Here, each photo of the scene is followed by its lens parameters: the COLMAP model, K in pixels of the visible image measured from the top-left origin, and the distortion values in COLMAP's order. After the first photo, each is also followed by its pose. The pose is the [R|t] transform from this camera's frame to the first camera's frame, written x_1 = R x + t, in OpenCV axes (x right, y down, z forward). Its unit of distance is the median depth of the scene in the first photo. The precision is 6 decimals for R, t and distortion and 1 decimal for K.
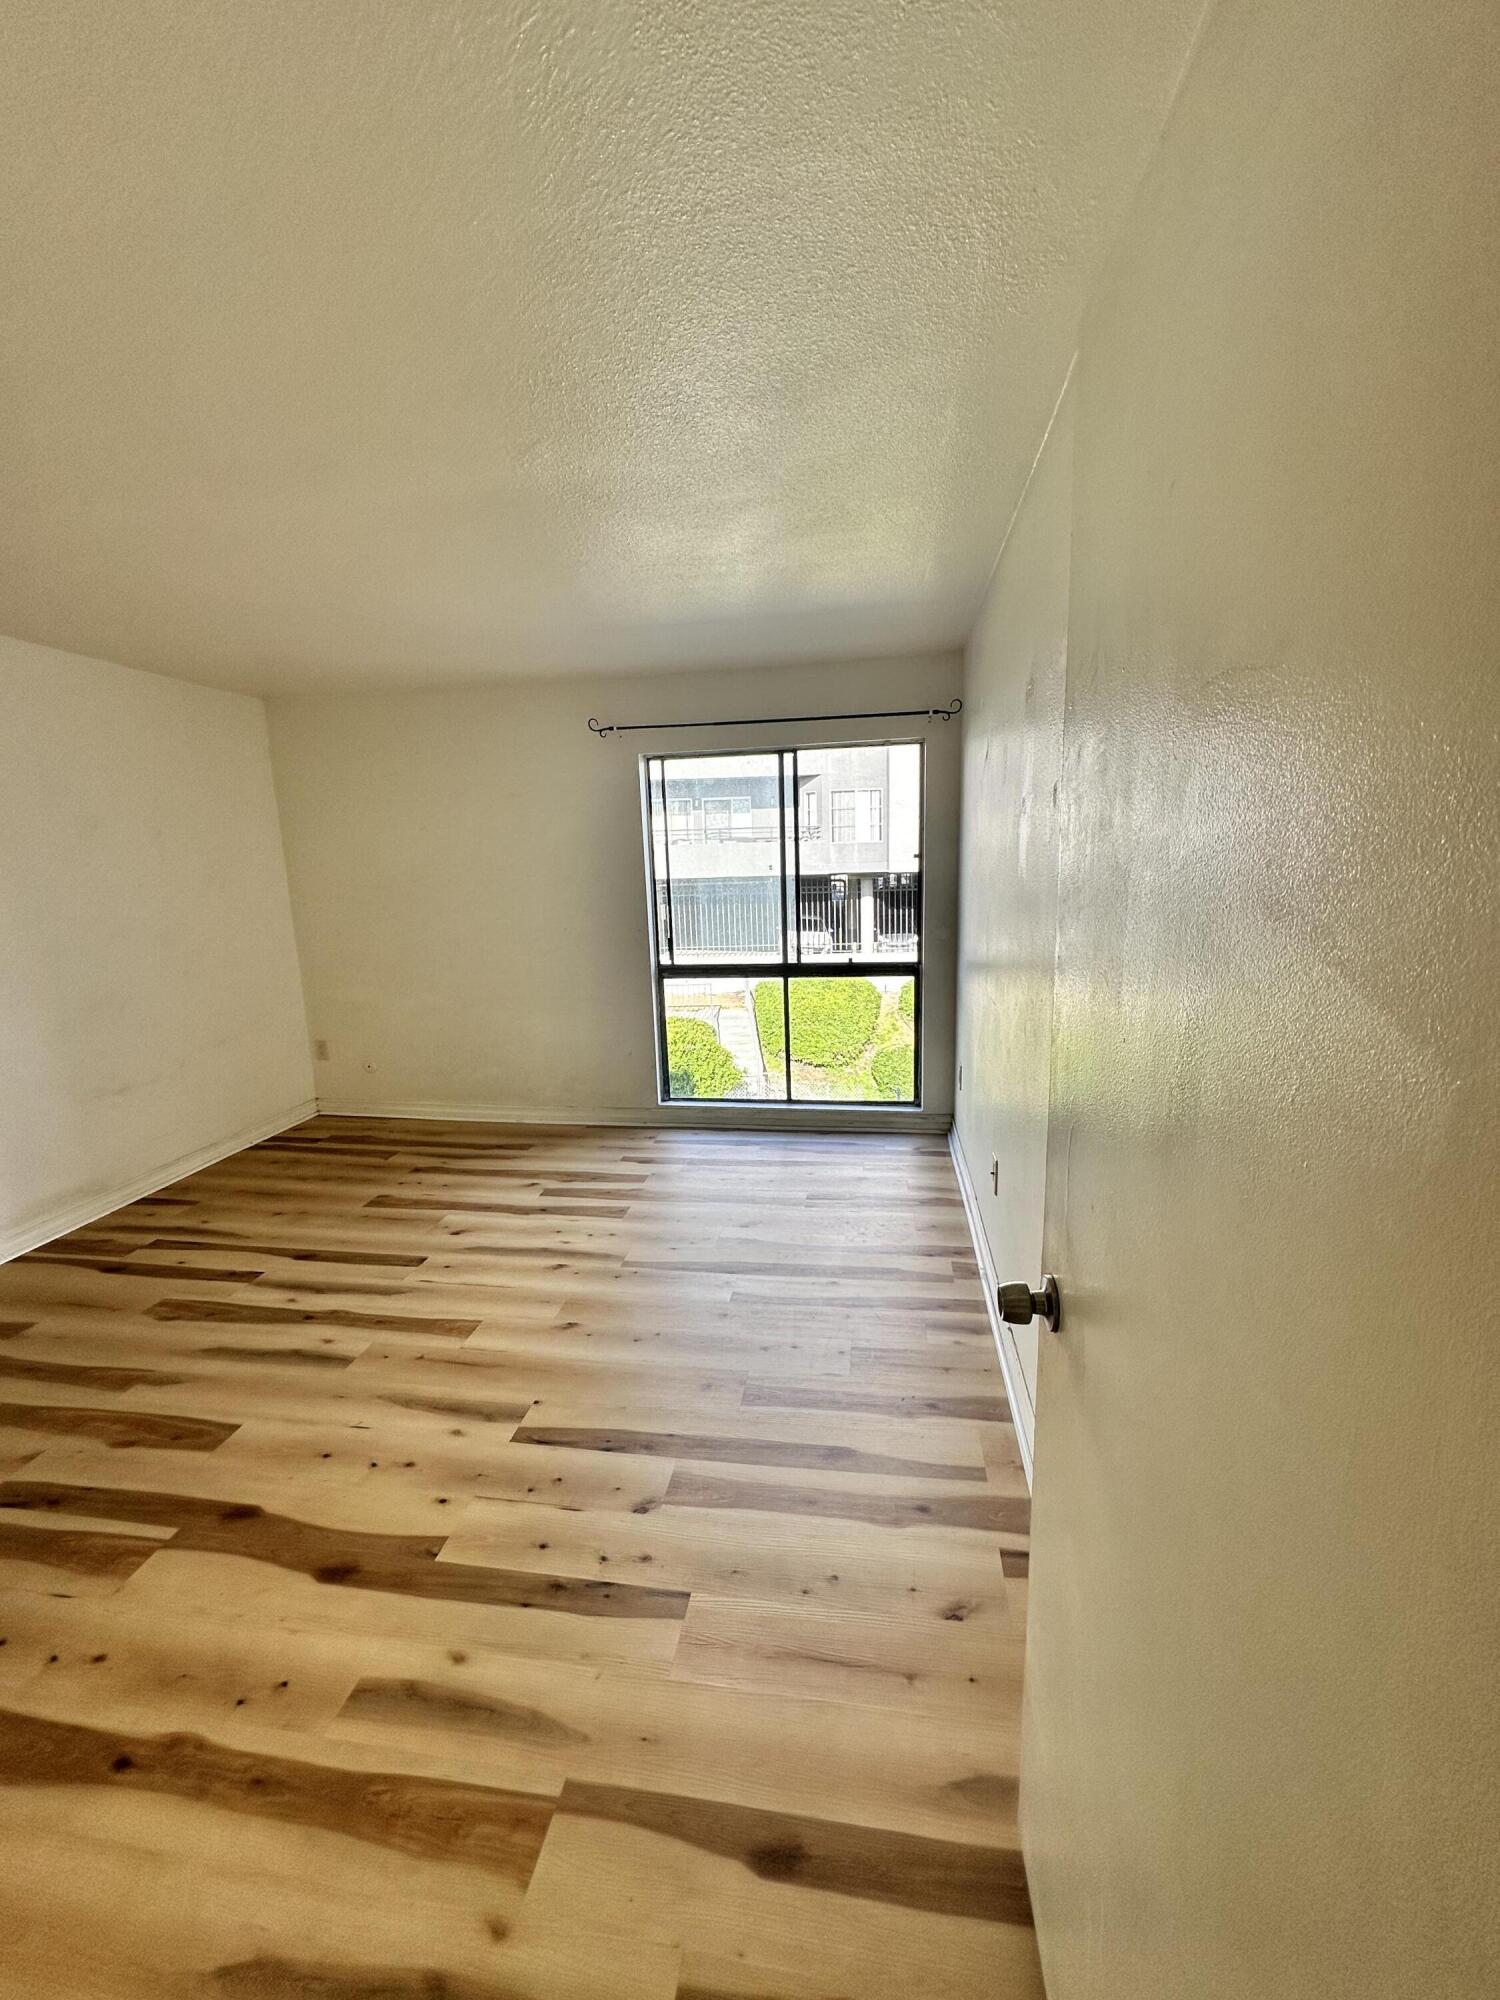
lens RADIAL K [[794.6, 0, 751.1], [0, 794.6, 997.8], [0, 0, 1]] dist [-0.001178, 0.000263]
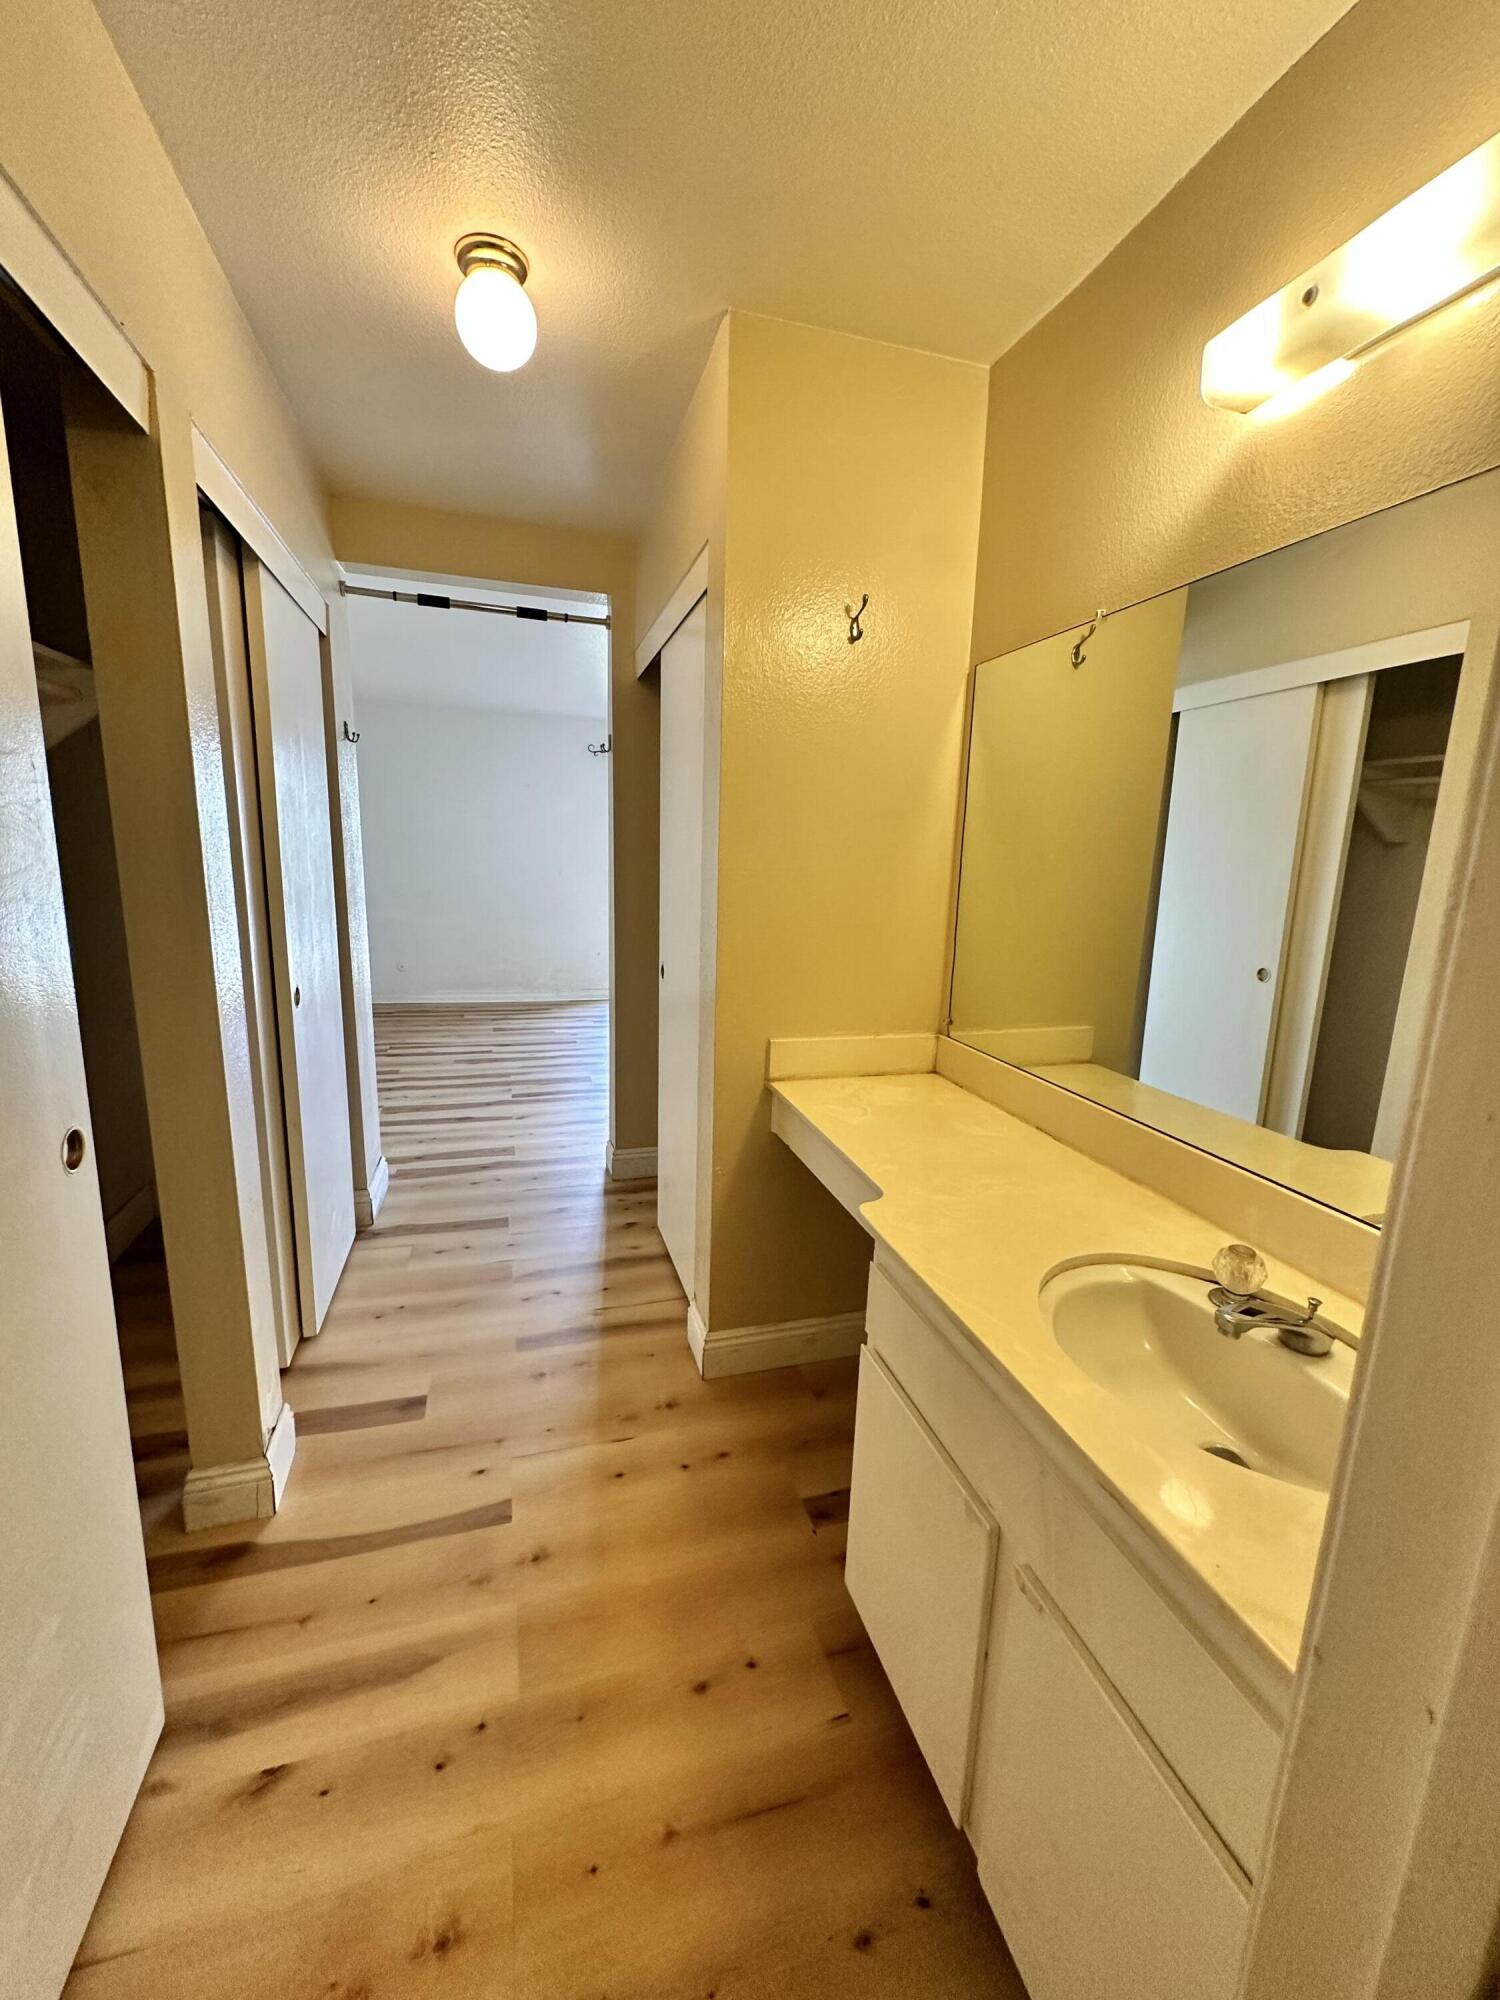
lens RADIAL K [[794.6, 0, 751.1], [0, 794.6, 997.8], [0, 0, 1]] dist [-0.001178, 0.000263]
pose [[0.894053, -0.027540, 0.447113, -0.744822], [0.025004, 0.999620, 0.011575, 0.187725], [-0.447262, 0.000831, 0.894403, -0.713139]]
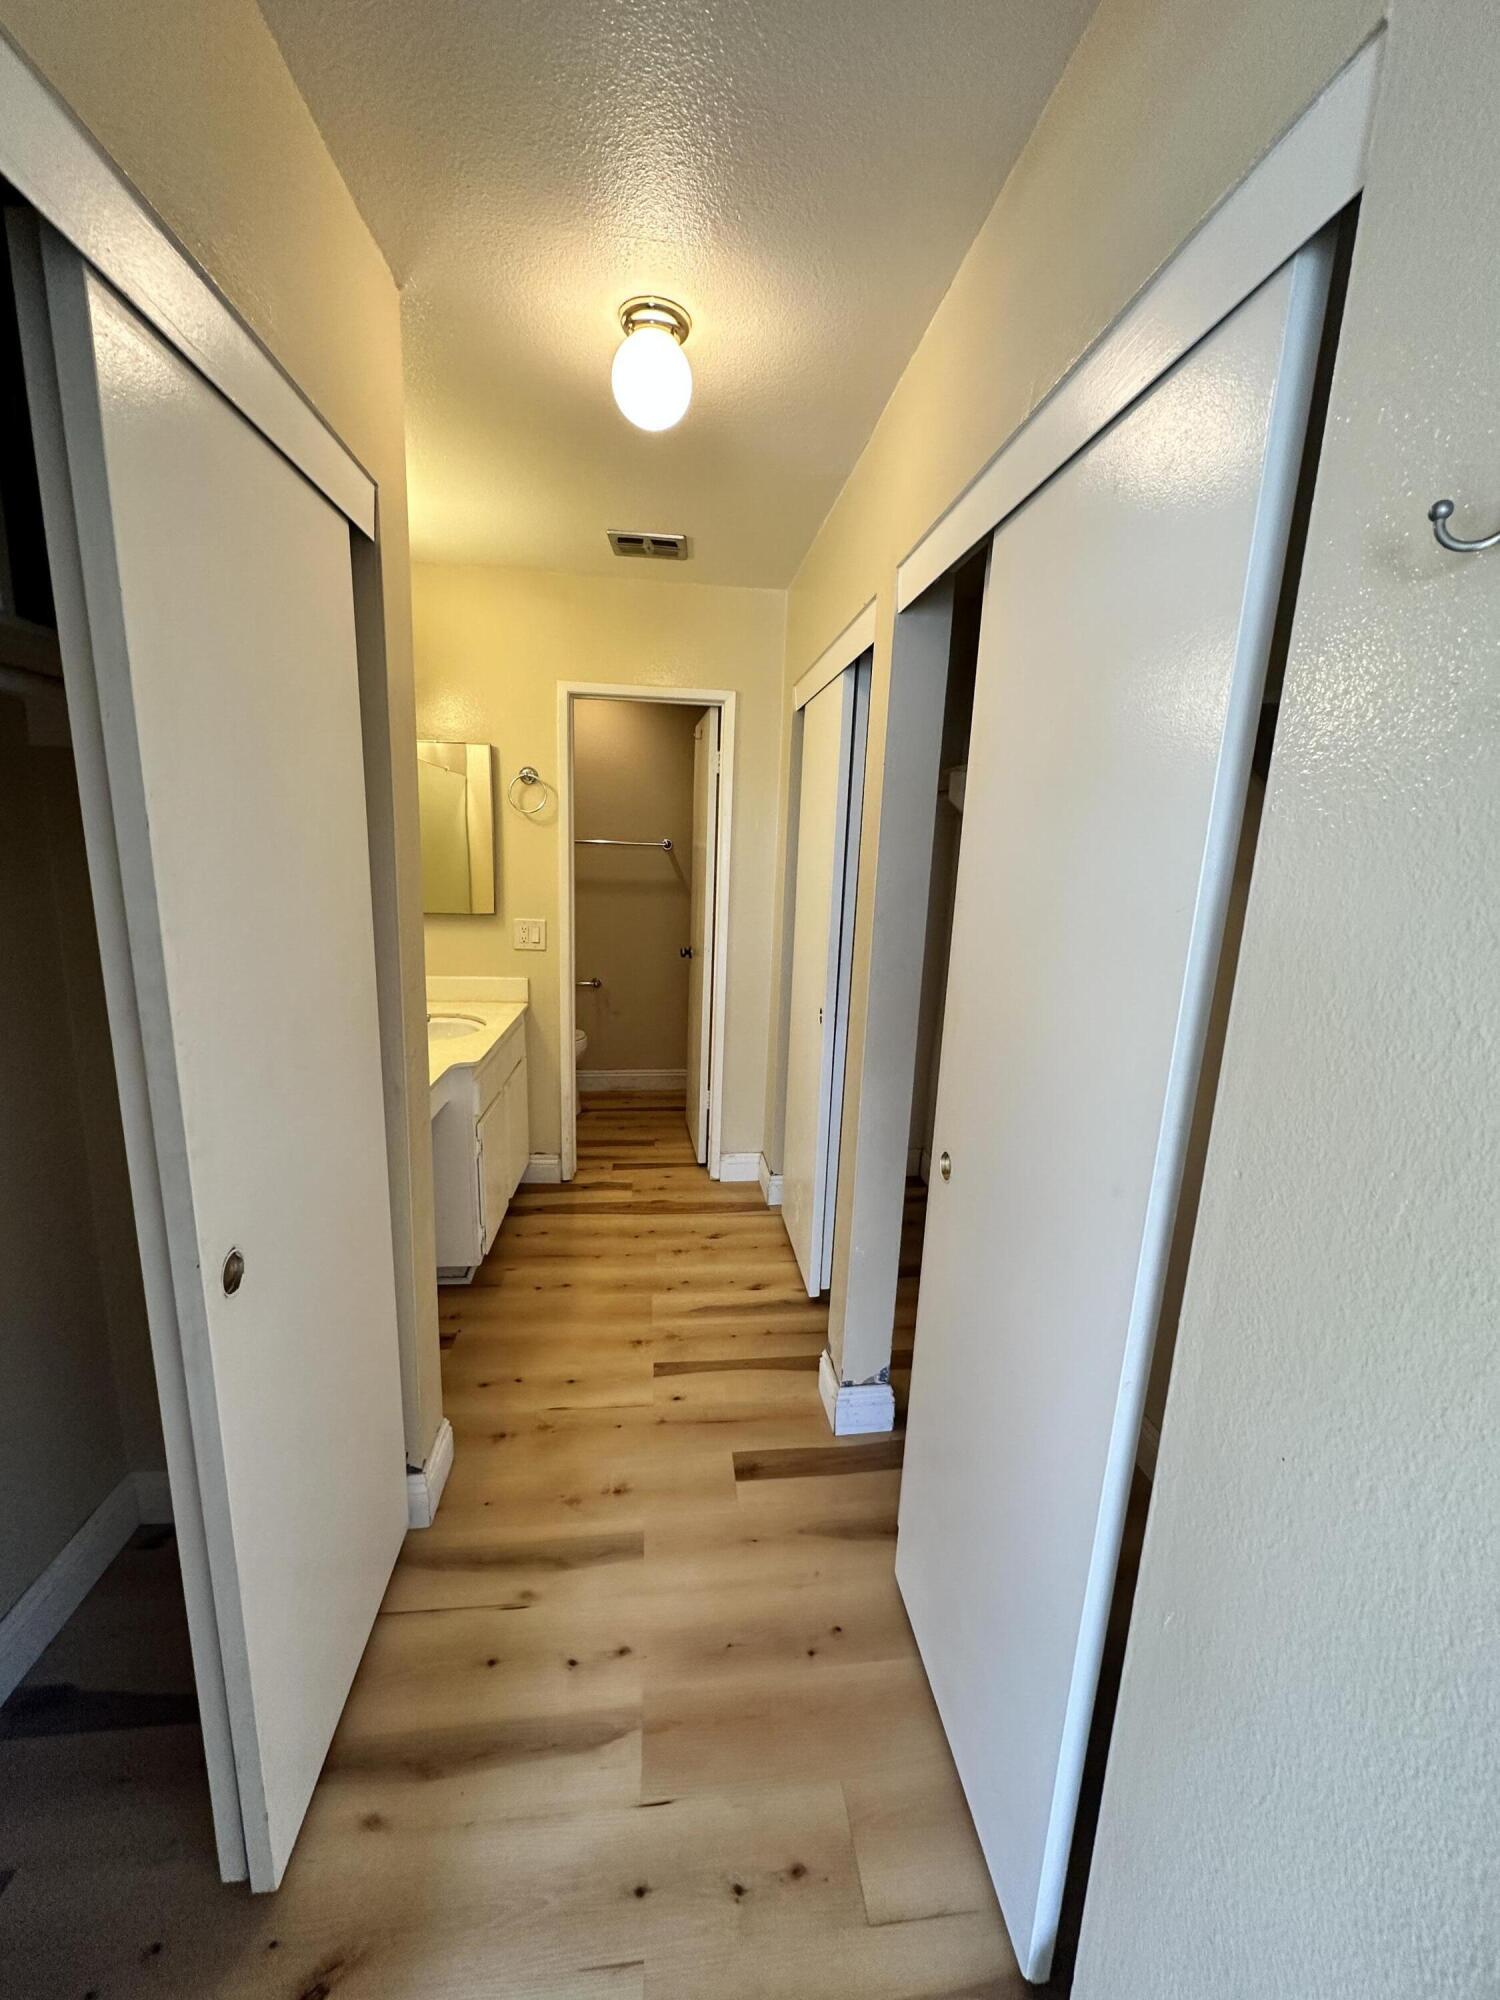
lens RADIAL K [[749.9, 0, 748.2], [0, 749.9, 992.9], [0, 0, 1]] dist [-0.001011, -0.000006]
pose [[-0.961125, 0.049887, -0.271569, -0.595634], [-0.056436, 0.927286, 0.370075, -0.020534], [0.270284, 0.371014, -0.888423, 0.207121]]
